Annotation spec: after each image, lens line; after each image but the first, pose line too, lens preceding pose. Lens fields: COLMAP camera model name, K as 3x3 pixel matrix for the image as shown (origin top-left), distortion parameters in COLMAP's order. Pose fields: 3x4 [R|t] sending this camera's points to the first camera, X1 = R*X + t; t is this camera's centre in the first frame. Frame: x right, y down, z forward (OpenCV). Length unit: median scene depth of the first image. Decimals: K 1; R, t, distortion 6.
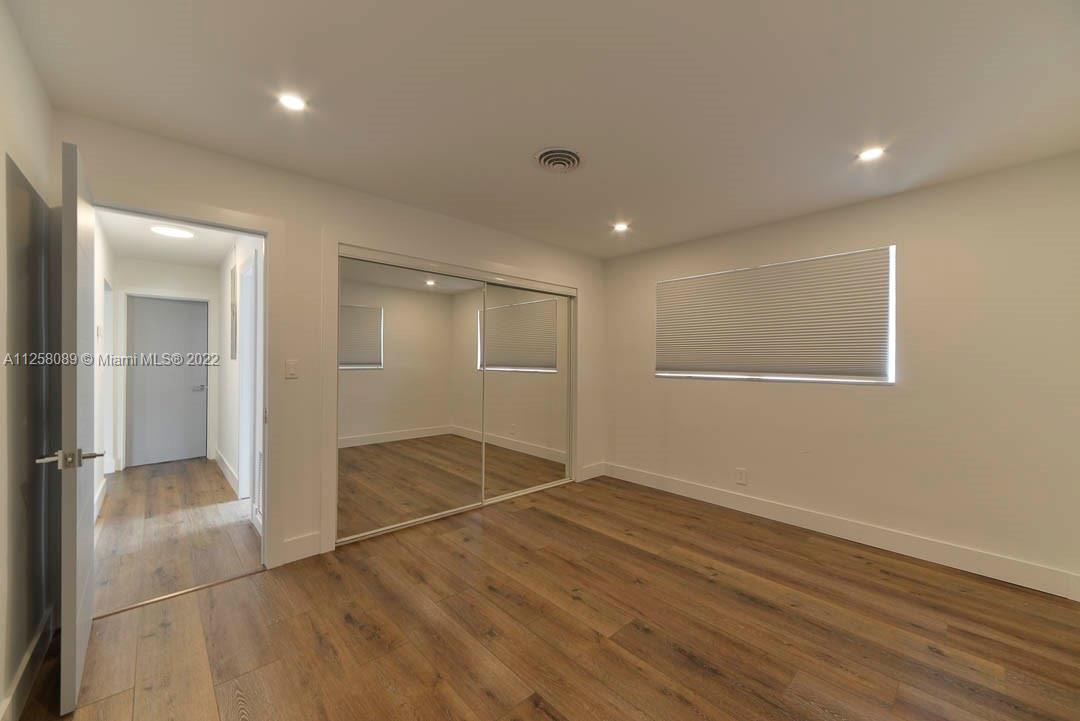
lens RADIAL K [[413.4, 0, 535.9], [0, 413.4, 360.2], [0, 0, 1]] dist [0.001494, -0.000912]
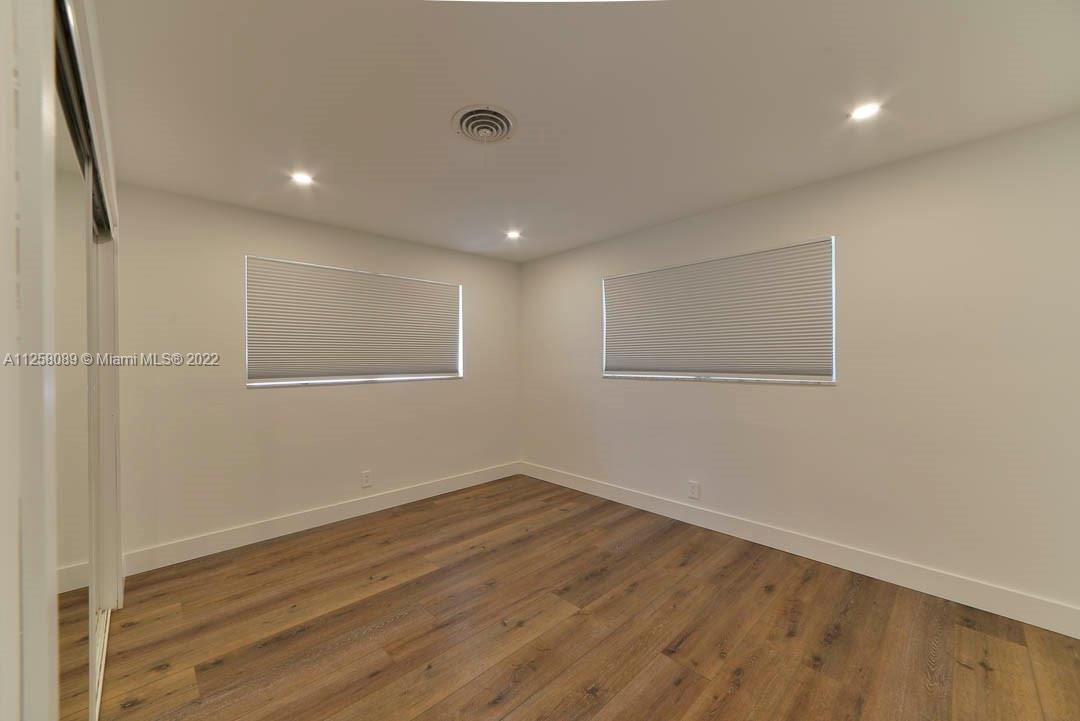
lens RADIAL K [[413.4, 0, 535.5], [0, 413.4, 358.2], [0, 0, 1]] dist [0.001494, -0.000912]
pose [[-0.022661, -0.005912, 0.999726, -0.638093], [0.005666, 0.999966, 0.006042, -0.019216], [-0.999727, 0.005801, -0.022627, 0.761113]]
